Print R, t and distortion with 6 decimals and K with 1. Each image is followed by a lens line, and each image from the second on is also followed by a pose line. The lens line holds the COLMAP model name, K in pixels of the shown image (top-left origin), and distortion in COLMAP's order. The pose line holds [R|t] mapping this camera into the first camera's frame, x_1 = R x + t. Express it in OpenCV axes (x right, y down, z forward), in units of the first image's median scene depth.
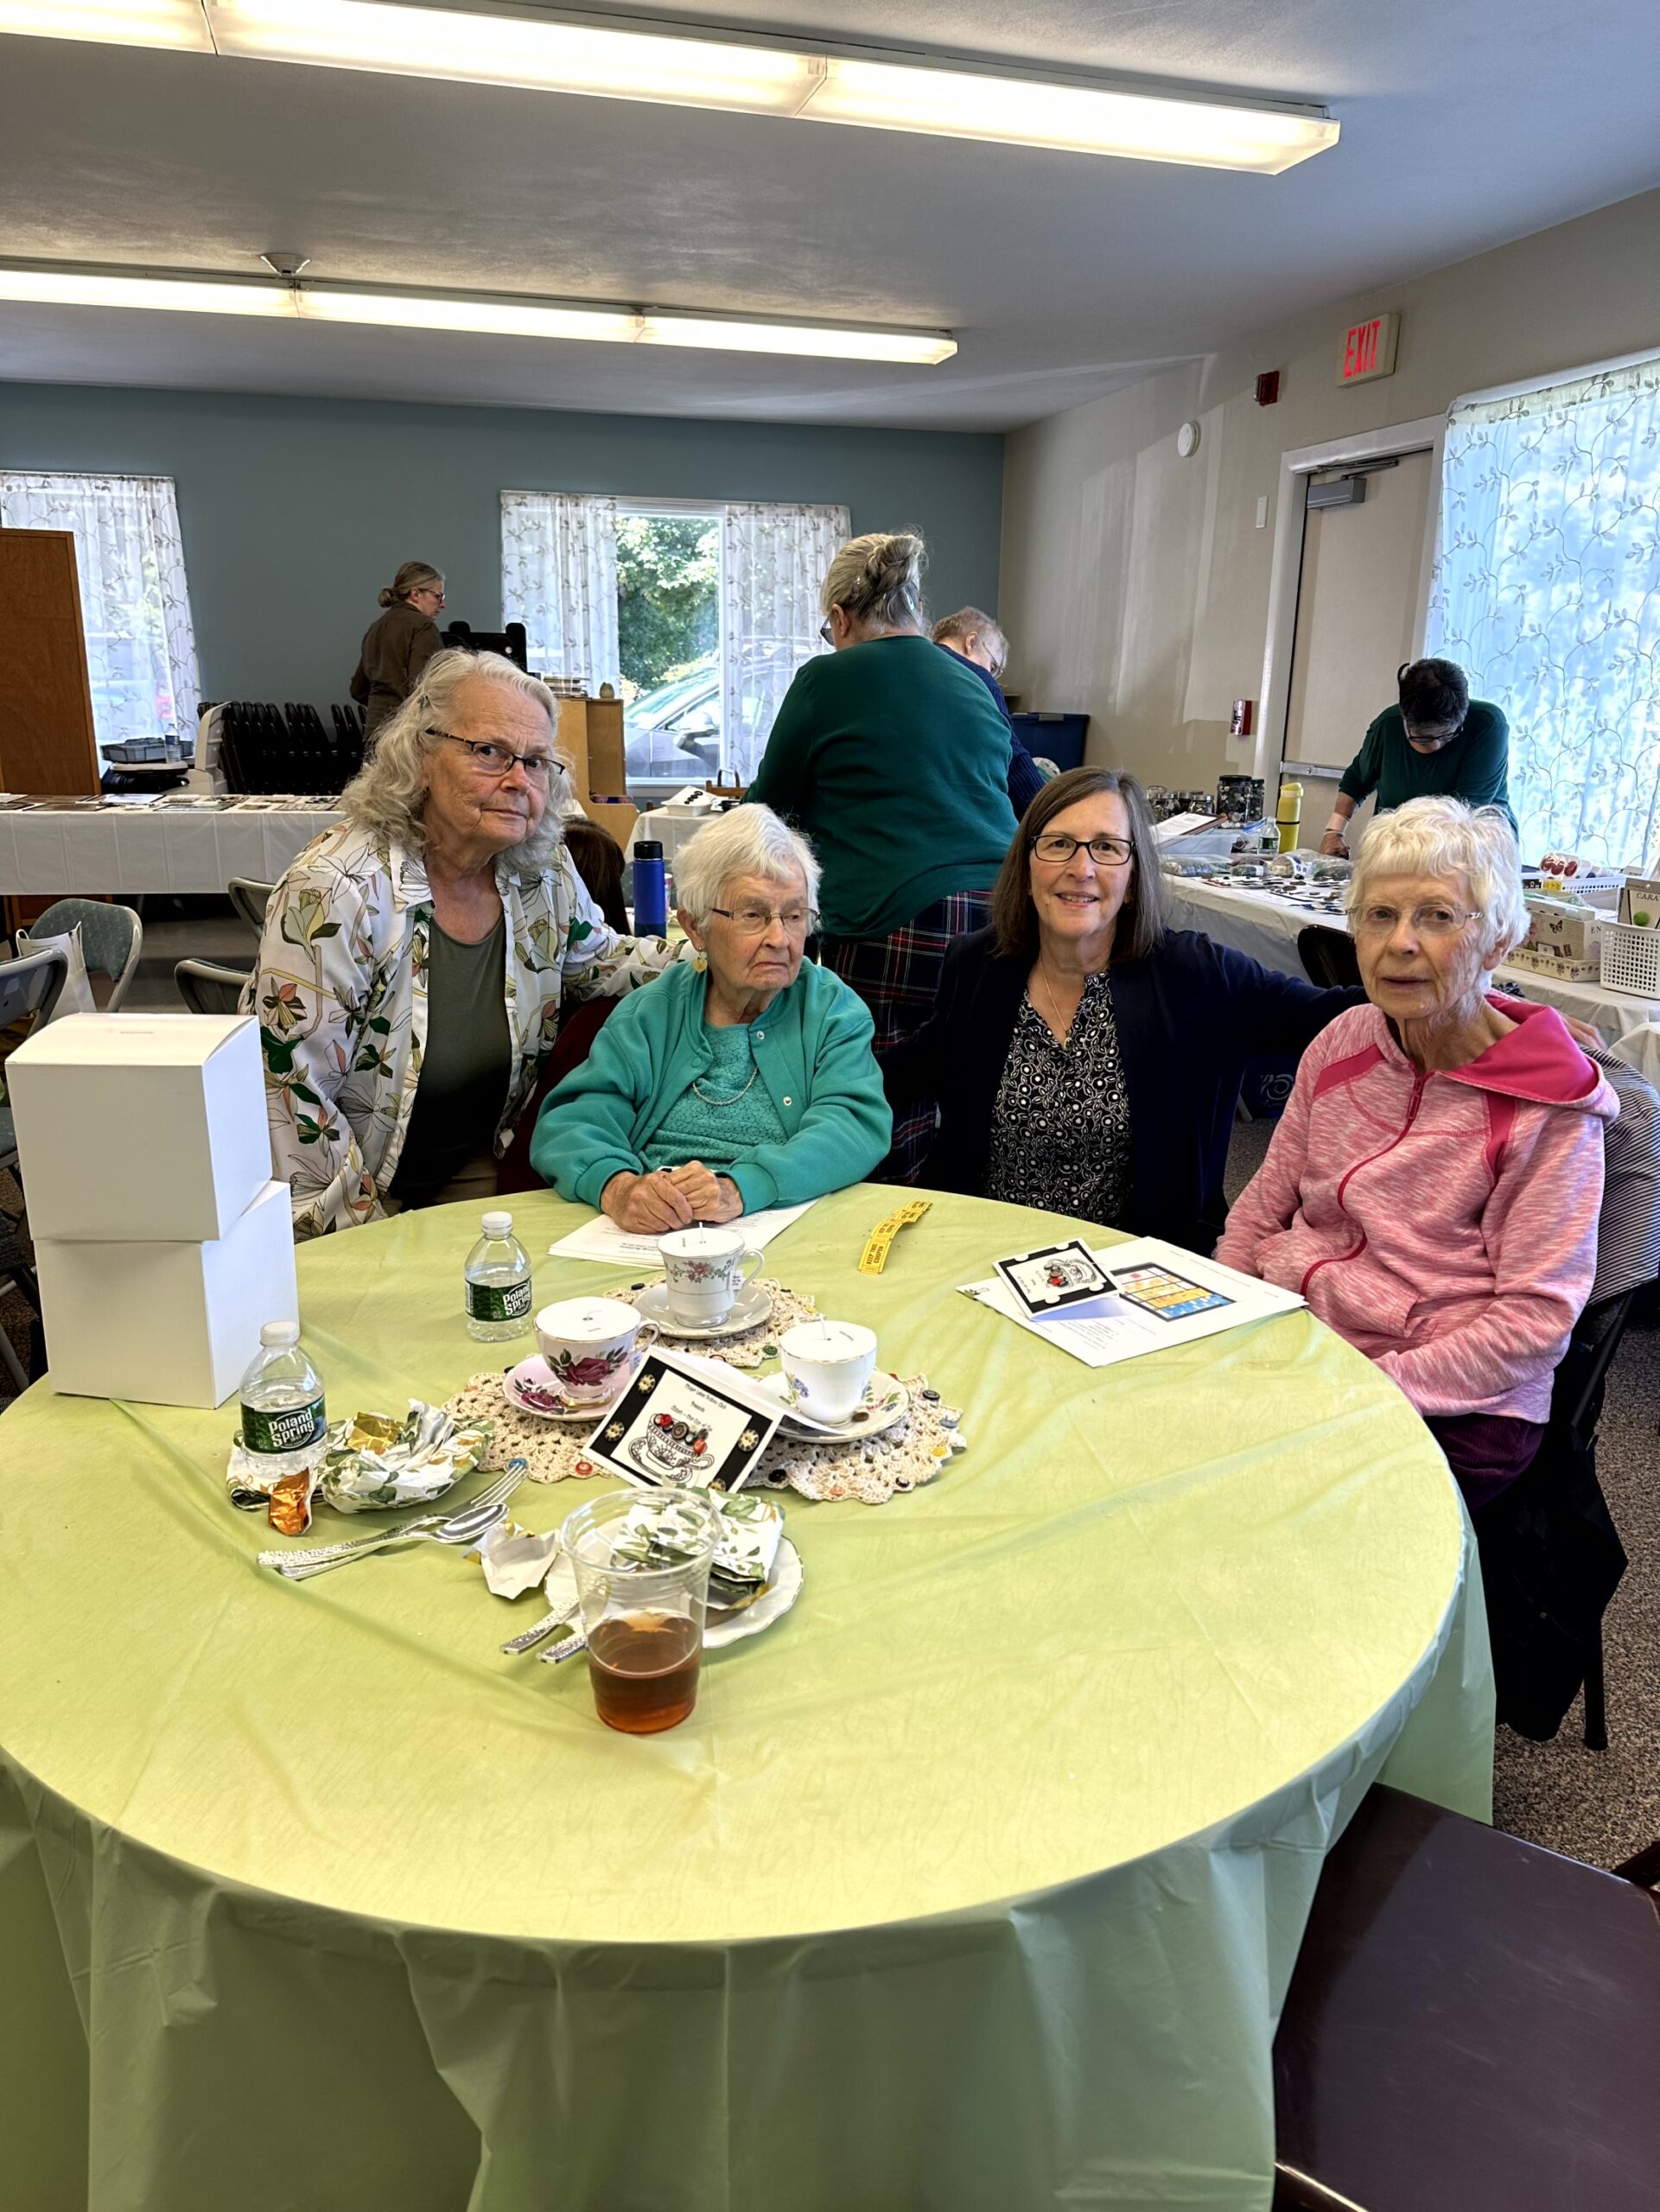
lens RADIAL K [[1567.2, 0, 842.4], [0, 1567.2, 1137.5], [0, 0, 1]] dist [0.001851, -0.019613]
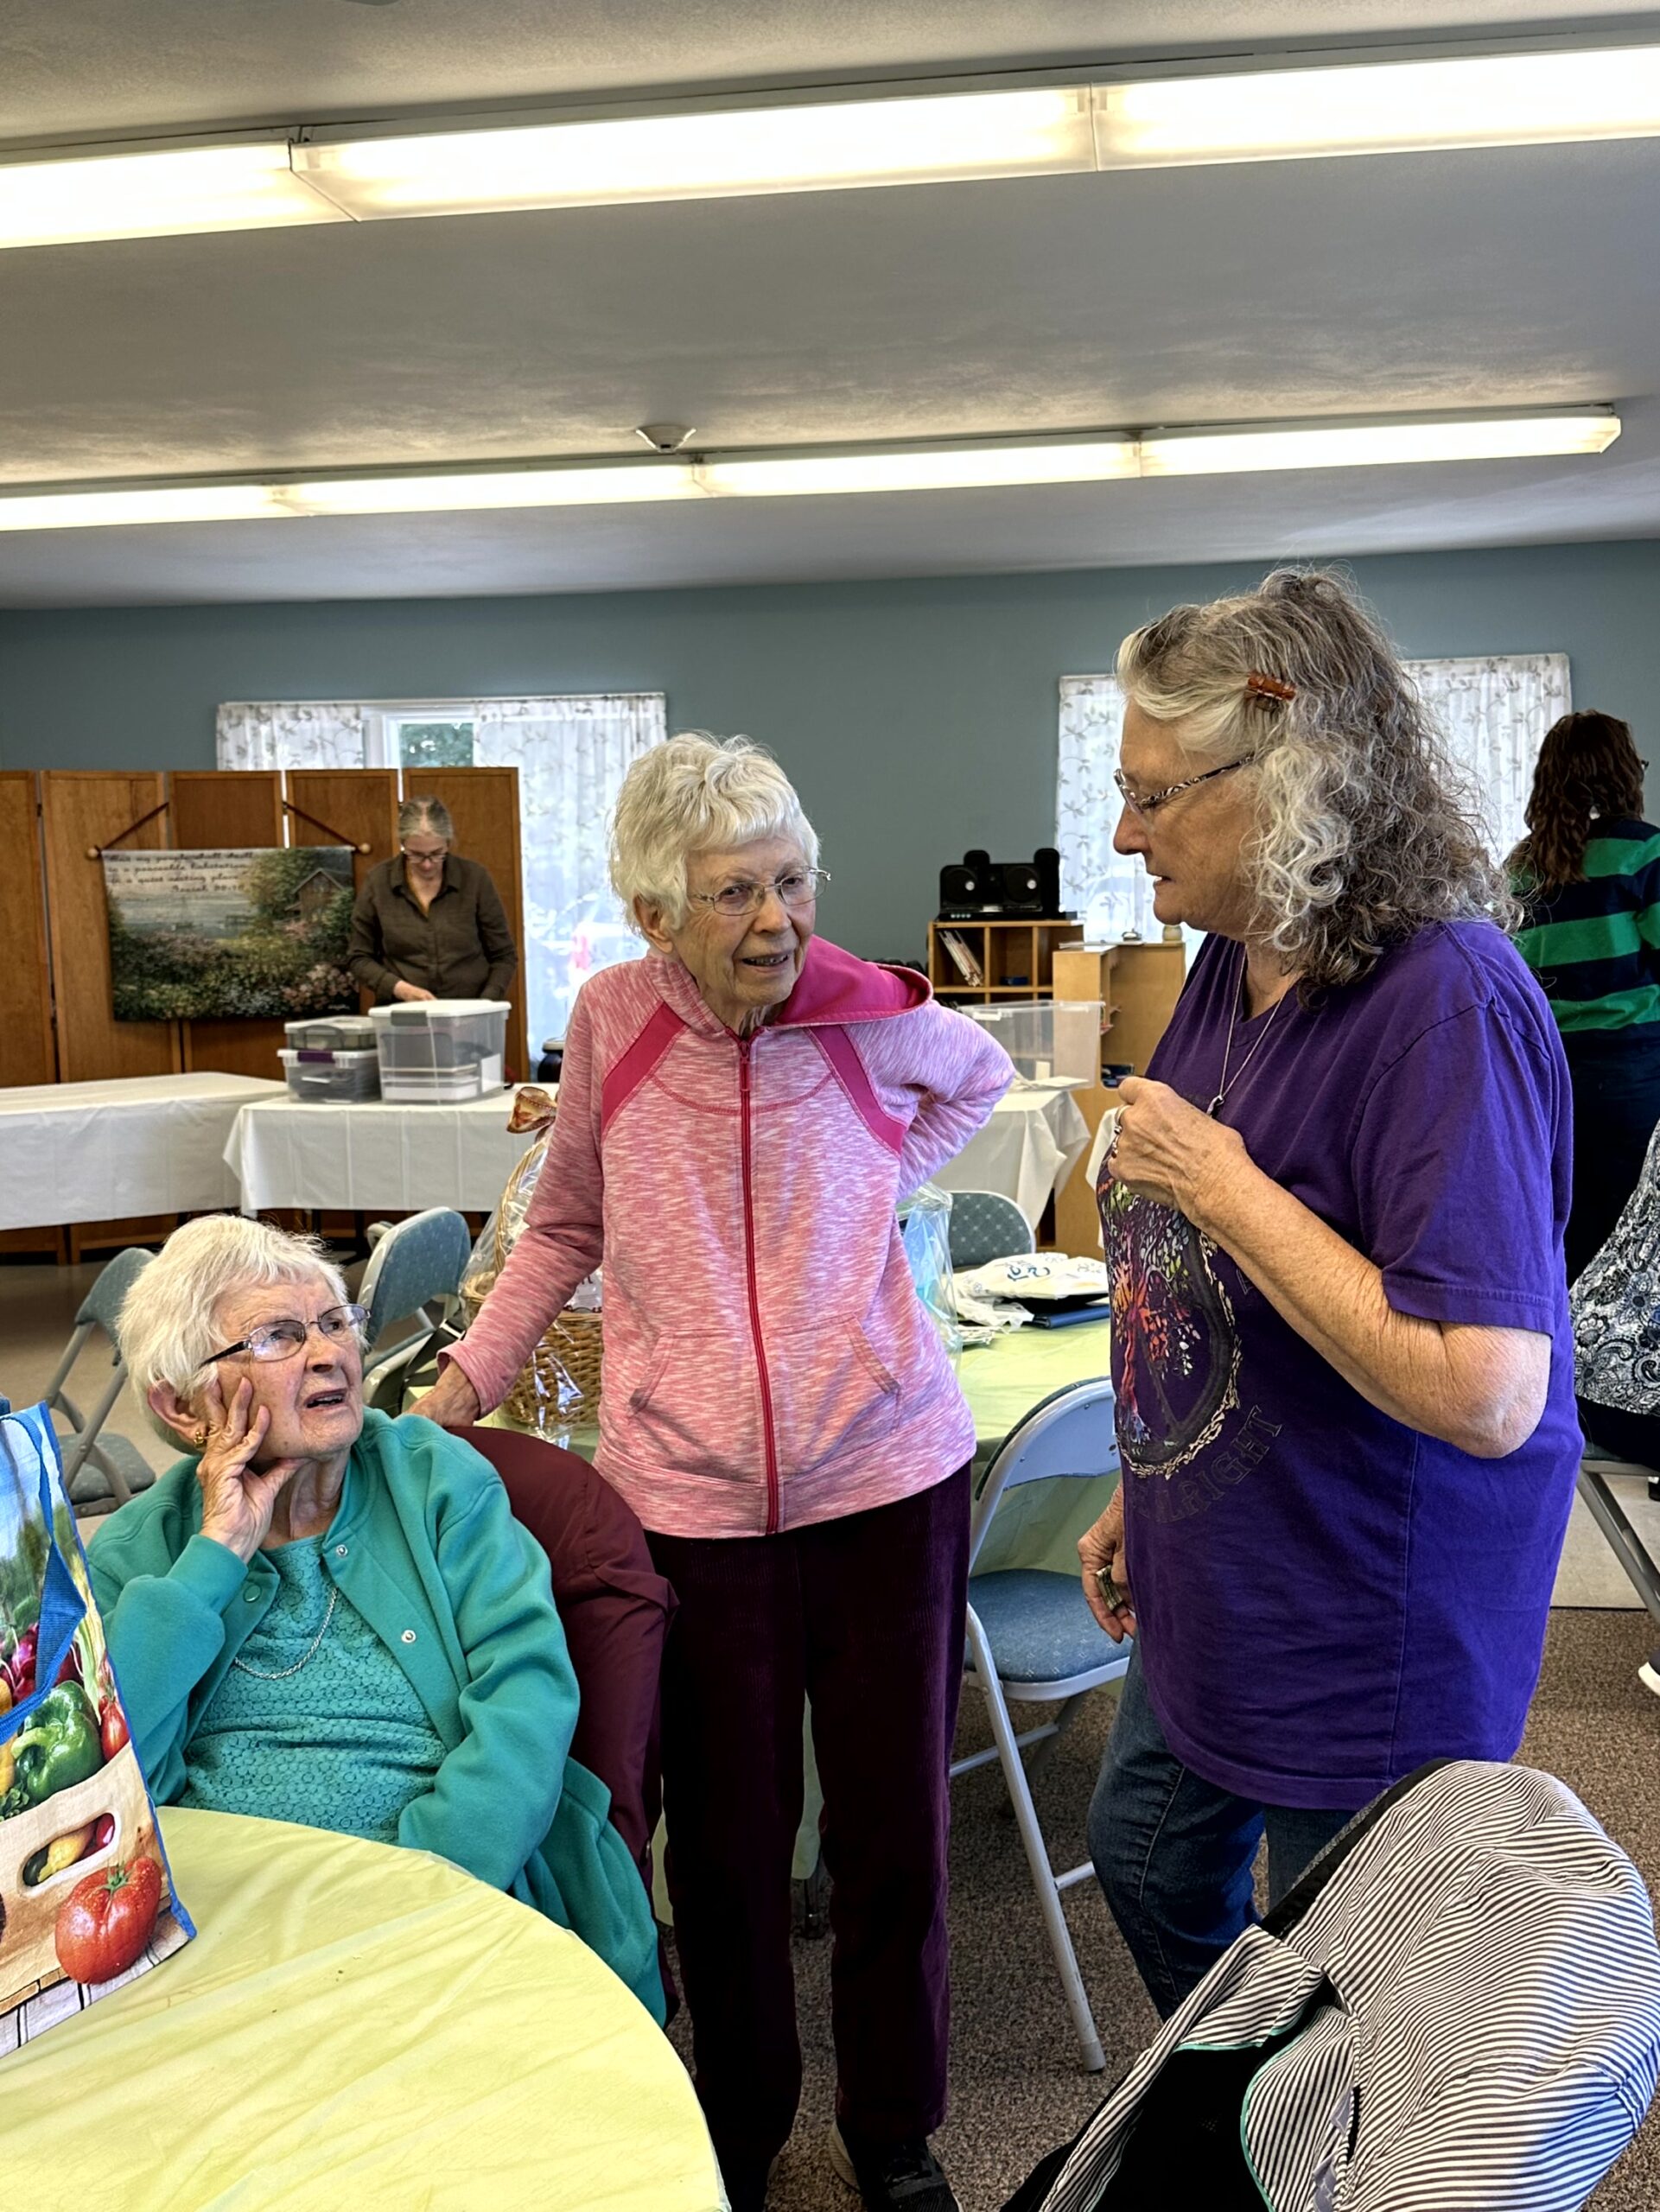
lens RADIAL K [[2142.0, 0, 830.0], [0, 2142.0, 1106.0], [0, 0, 1]] dist [0.234386, -0.613613]
pose [[0.908673, 0.006630, -0.417456, 0.130676], [-0.083207, 0.982692, -0.165510, -0.033589], [0.409133, 0.185130, 0.893497, 0.074526]]
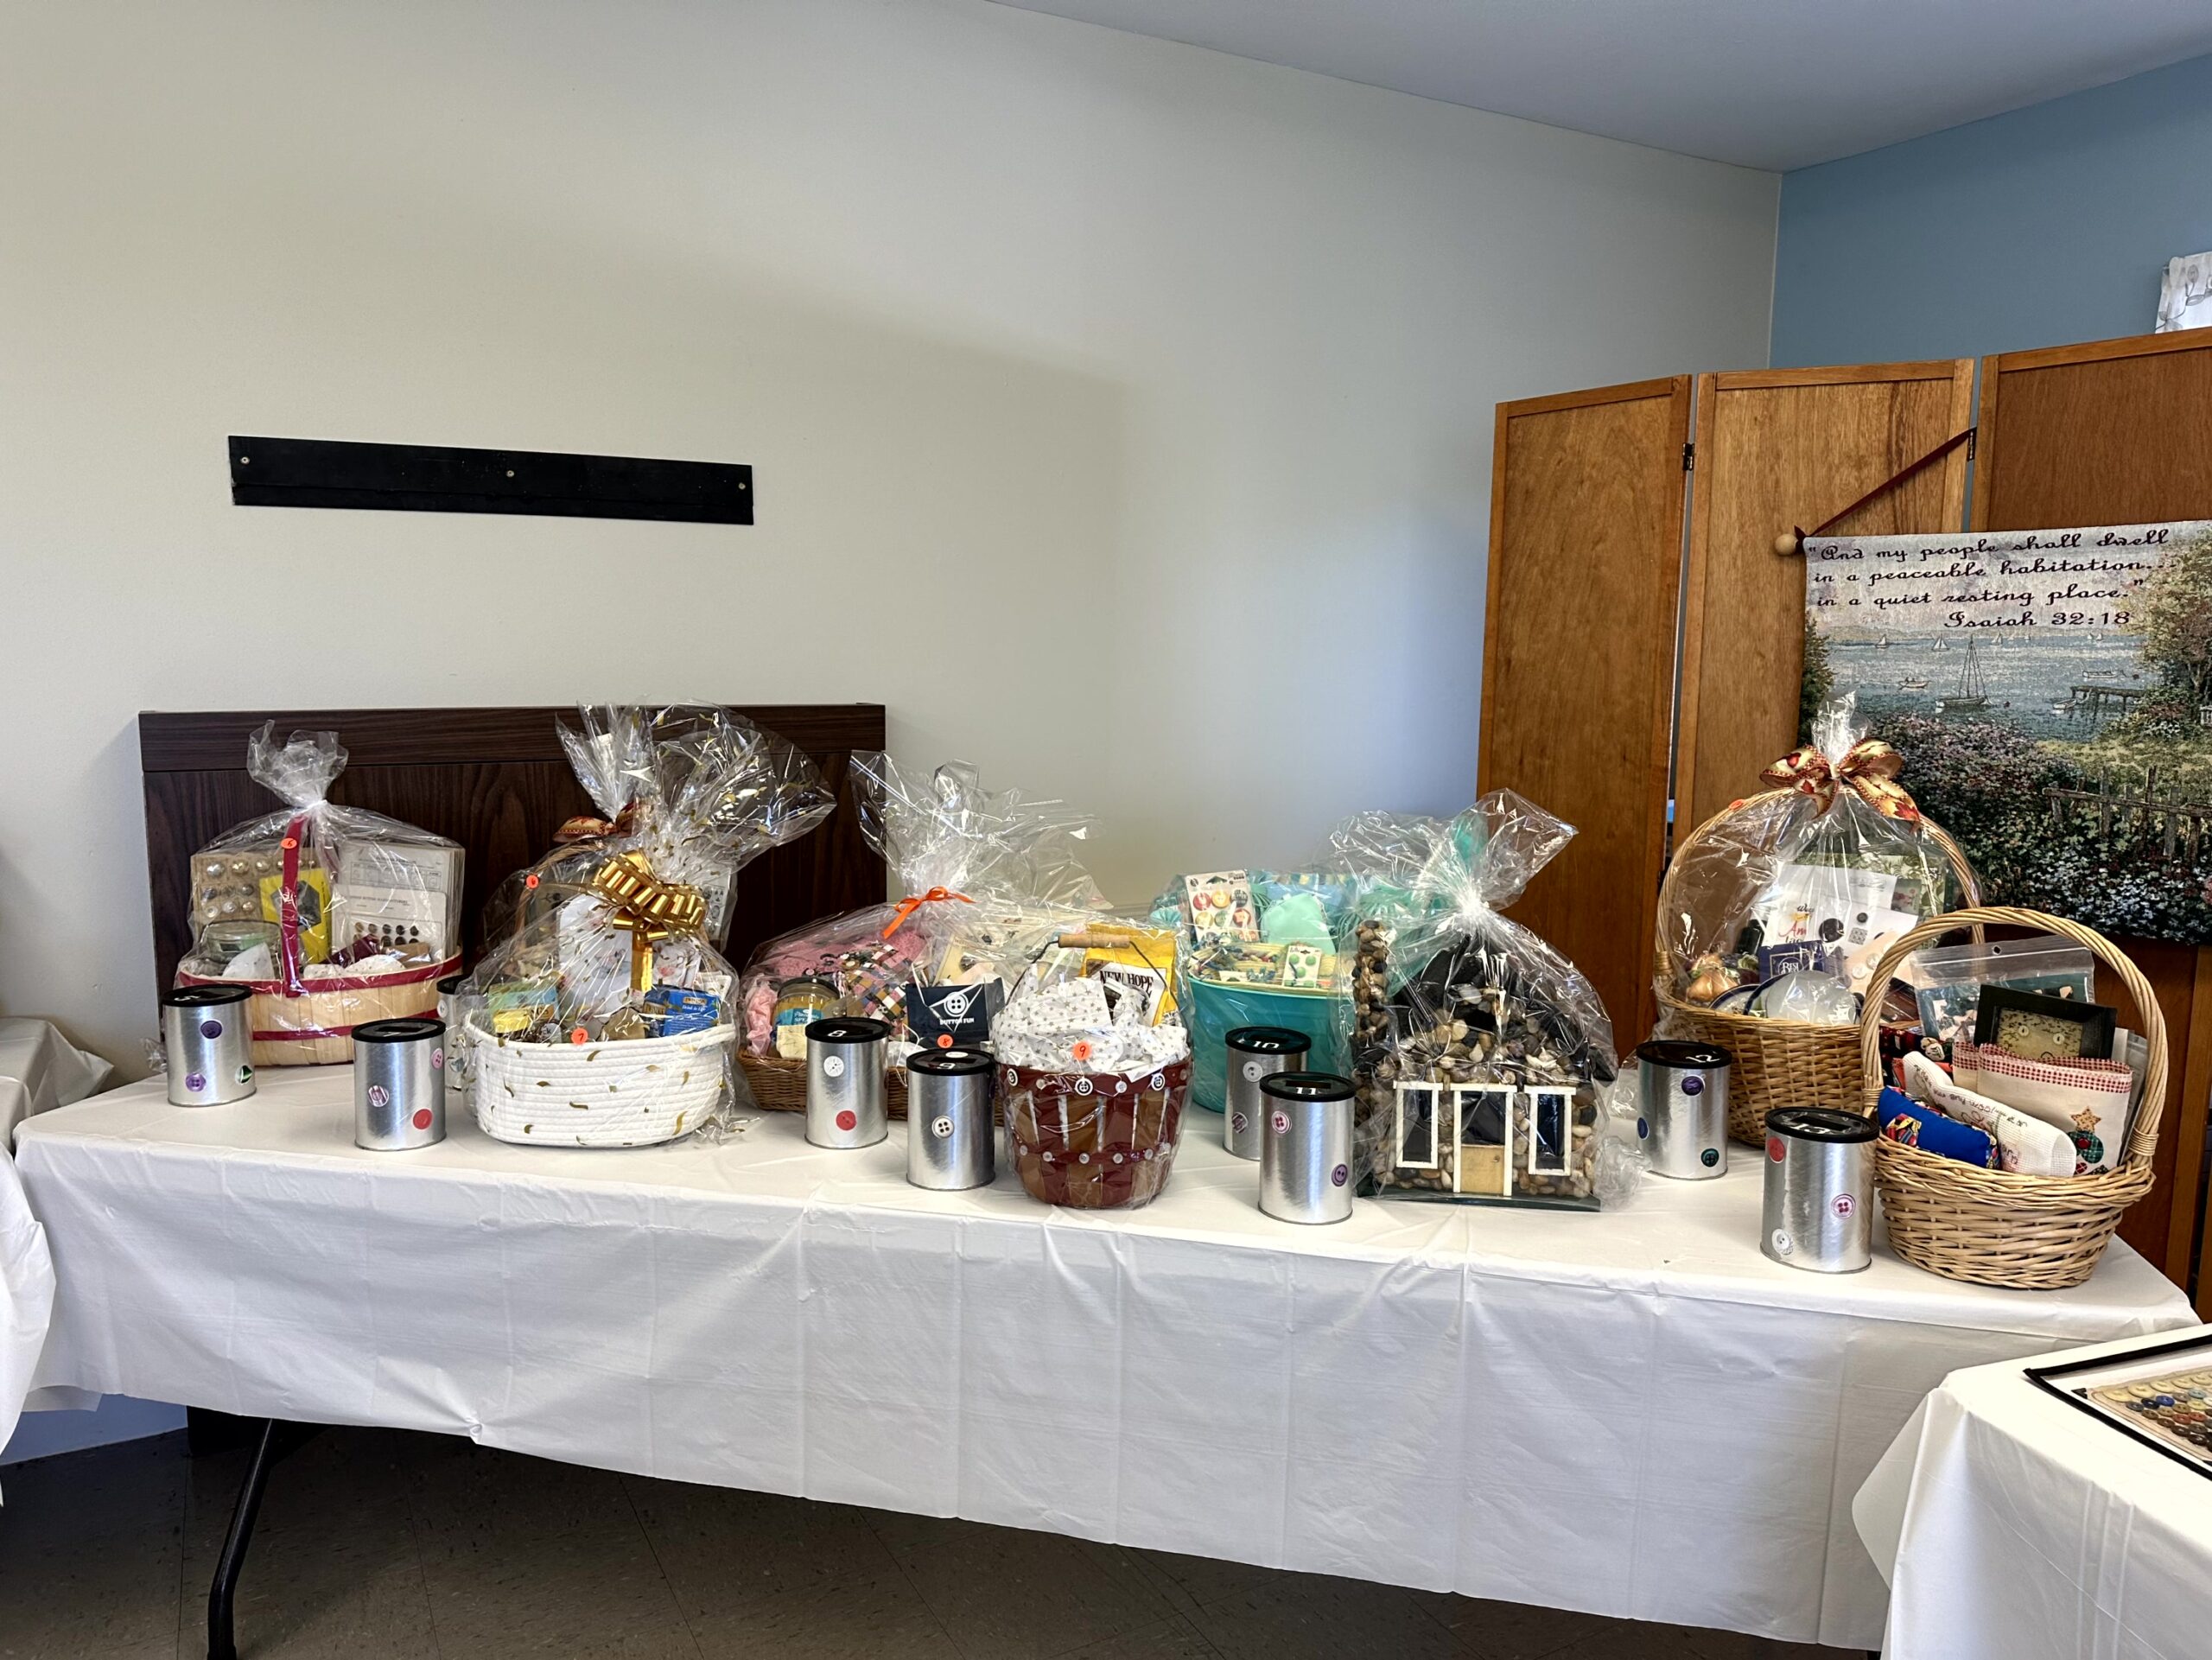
lens RADIAL K [[1552.4, 0, 1106.0], [0, 1552.4, 830.0], [0, 0, 1]] dist [0.050307, -0.057334]
pose [[0.242852, 0.104167, -0.964454, -0.331310], [-0.282168, 0.958814, 0.032507, -0.208085], [0.928119, 0.264244, 0.262243, 0.643511]]
